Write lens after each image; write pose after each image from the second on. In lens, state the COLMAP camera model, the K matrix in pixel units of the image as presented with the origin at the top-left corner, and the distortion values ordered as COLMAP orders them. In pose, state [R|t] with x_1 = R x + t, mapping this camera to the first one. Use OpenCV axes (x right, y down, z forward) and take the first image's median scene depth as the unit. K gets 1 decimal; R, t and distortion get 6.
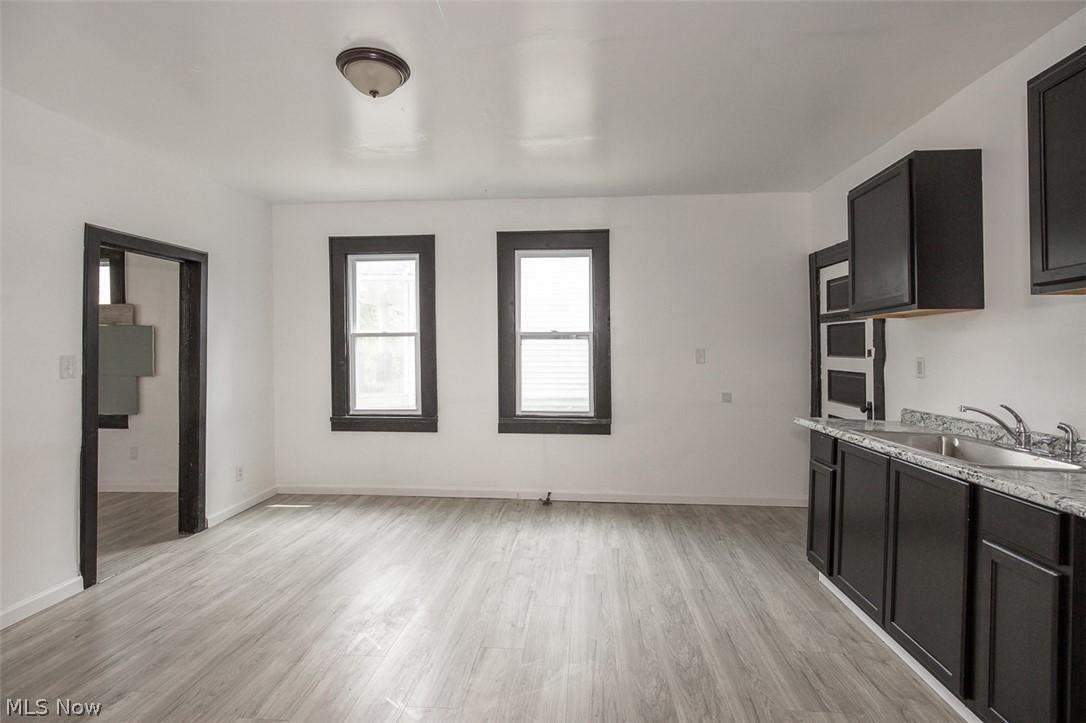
lens RADIAL K [[484.6, 0, 537.6], [0, 484.6, 360.7], [0, 0, 1]] dist [-0.014516, -0.000114]
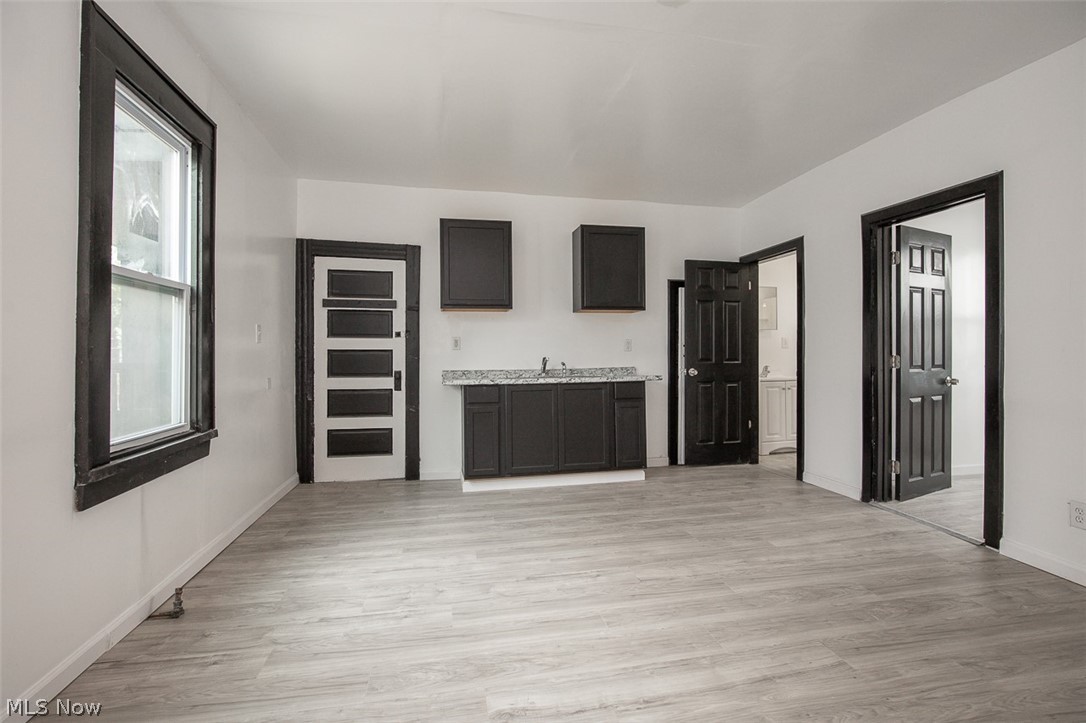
lens RADIAL K [[484.6, 0, 544.6], [0, 484.6, 353.0], [0, 0, 1]] dist [-0.014516, -0.000114]
pose [[-0.255725, -0.003722, 0.966743, -0.683328], [0.021349, 0.999727, 0.009496, 0.029763], [-0.966514, 0.023068, -0.255575, 0.897254]]
